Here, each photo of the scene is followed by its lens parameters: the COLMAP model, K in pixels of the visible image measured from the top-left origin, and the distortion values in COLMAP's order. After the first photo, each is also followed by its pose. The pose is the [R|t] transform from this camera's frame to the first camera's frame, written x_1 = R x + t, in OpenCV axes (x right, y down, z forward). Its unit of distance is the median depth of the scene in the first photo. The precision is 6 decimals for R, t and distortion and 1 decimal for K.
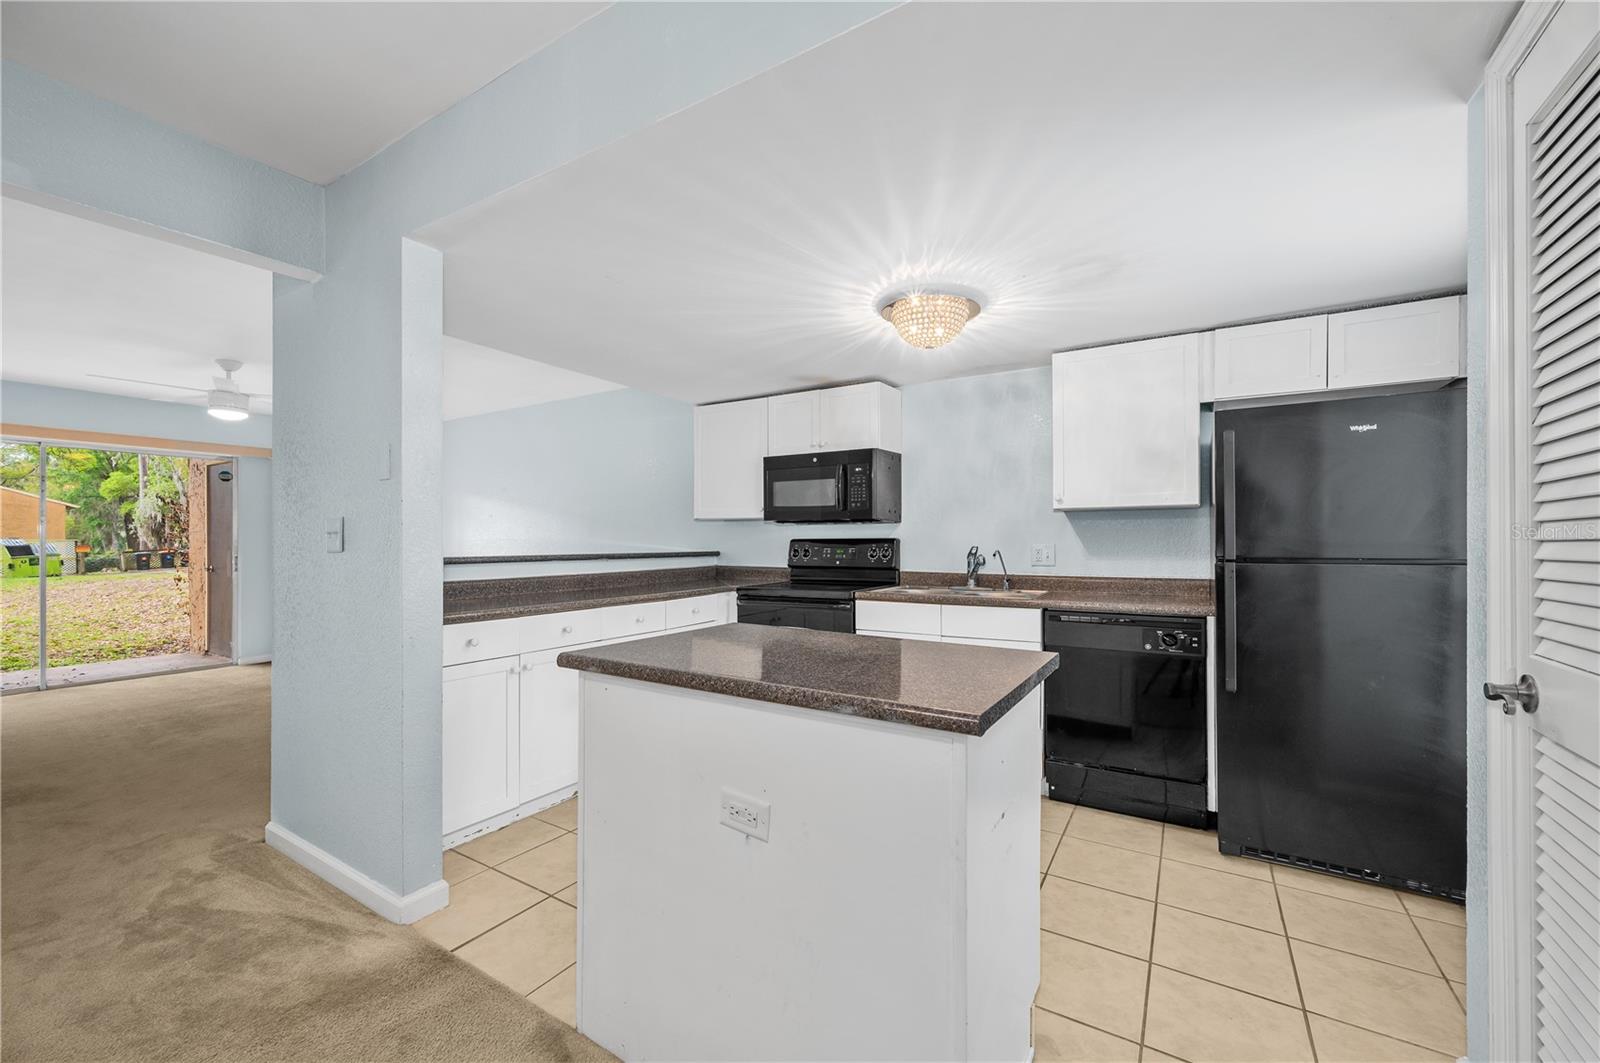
lens RADIAL K [[627.6, 0, 804.9], [0, 627.6, 540.1], [0, 0, 1]] dist [-0.000411, -0.000037]
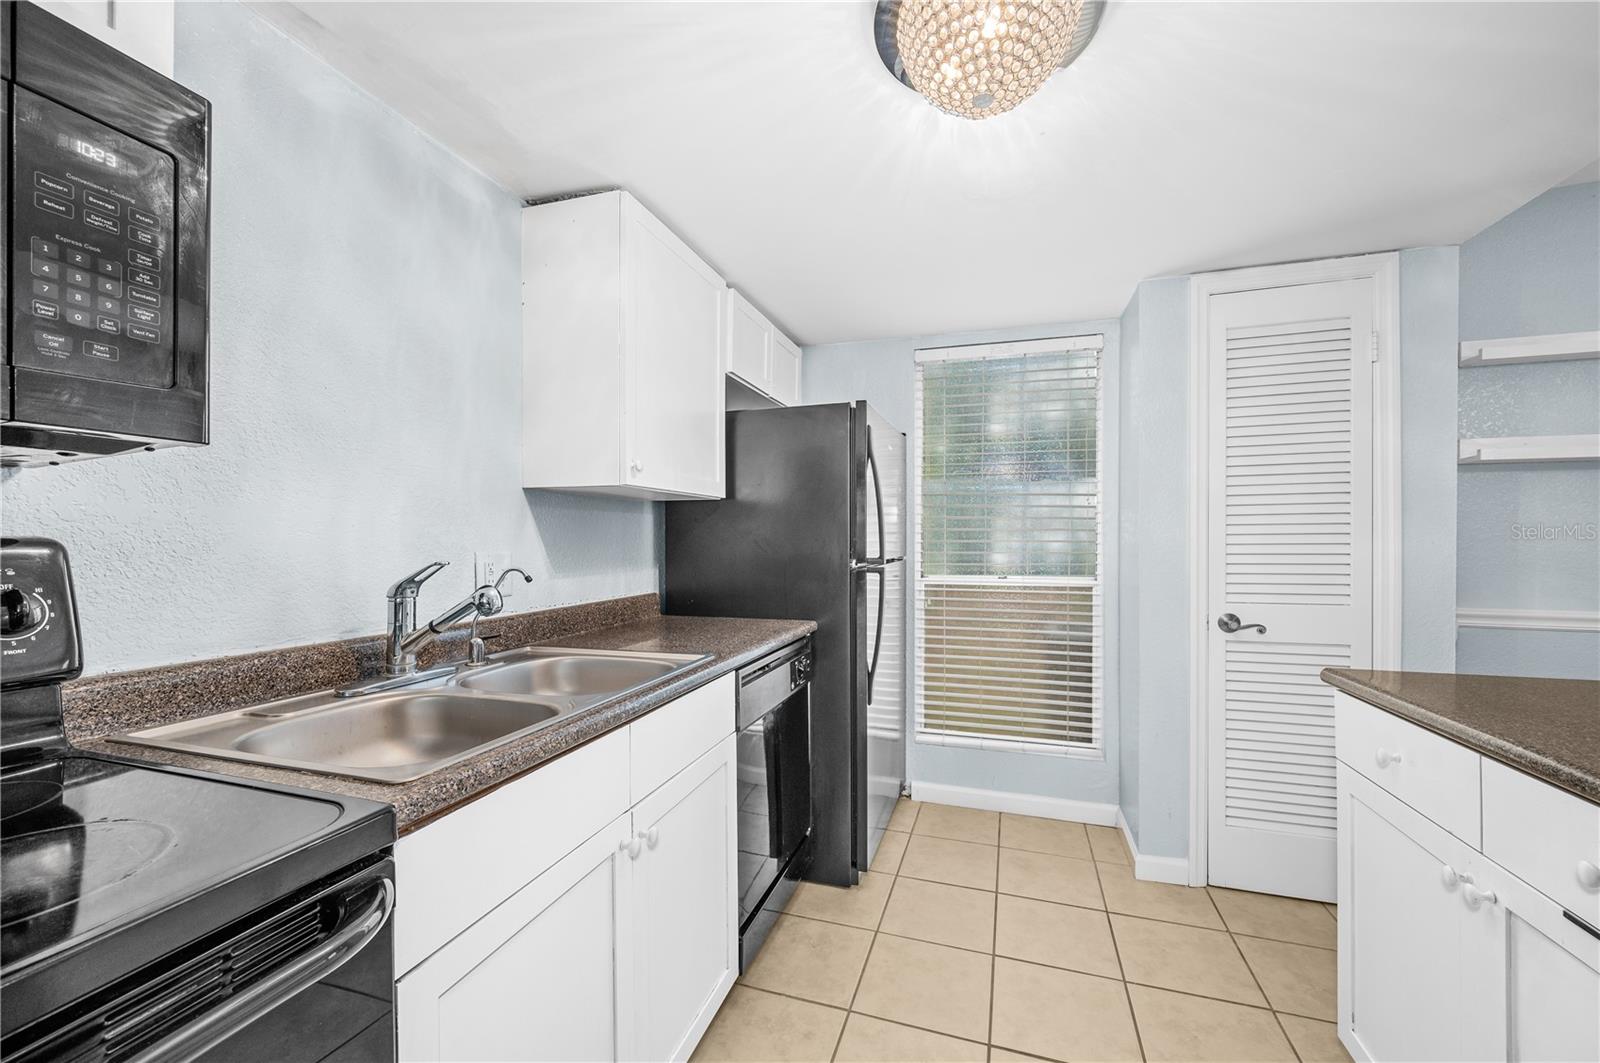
lens RADIAL K [[631.9, 0, 798.7], [0, 631.9, 549.1], [0, 0, 1]] dist [-0.002562, -0.000243]
pose [[-0.227312, -0.011313, 0.973756, -0.135030], [-0.000694, 0.999934, 0.011455, -0.001816], [-0.973822, 0.001928, -0.227305, 0.836551]]
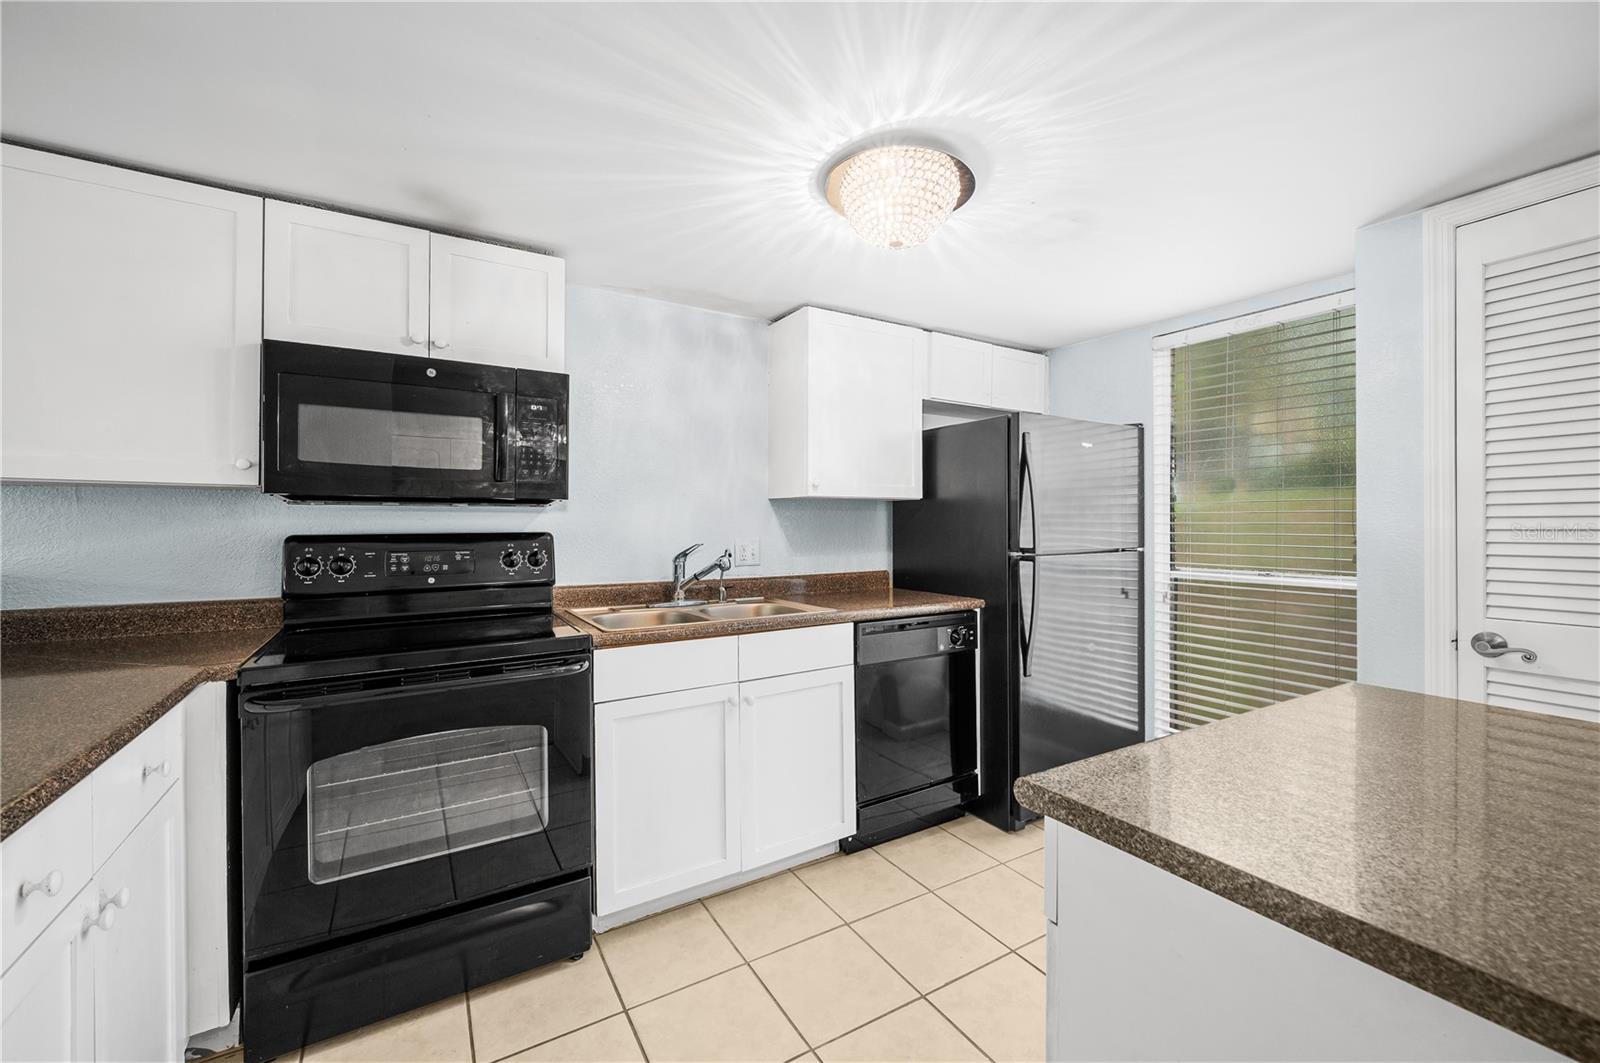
lens RADIAL K [[641.6, 0, 795.5], [0, 641.6, 529.7], [0, 0, 1]] dist [-0.000658, -0.000123]
pose [[0.470461, -0.008337, 0.882381, -0.297687], [-0.002147, 0.999942, 0.010593, -0.013073], [-0.882418, -0.006878, 0.470416, 0.531370]]
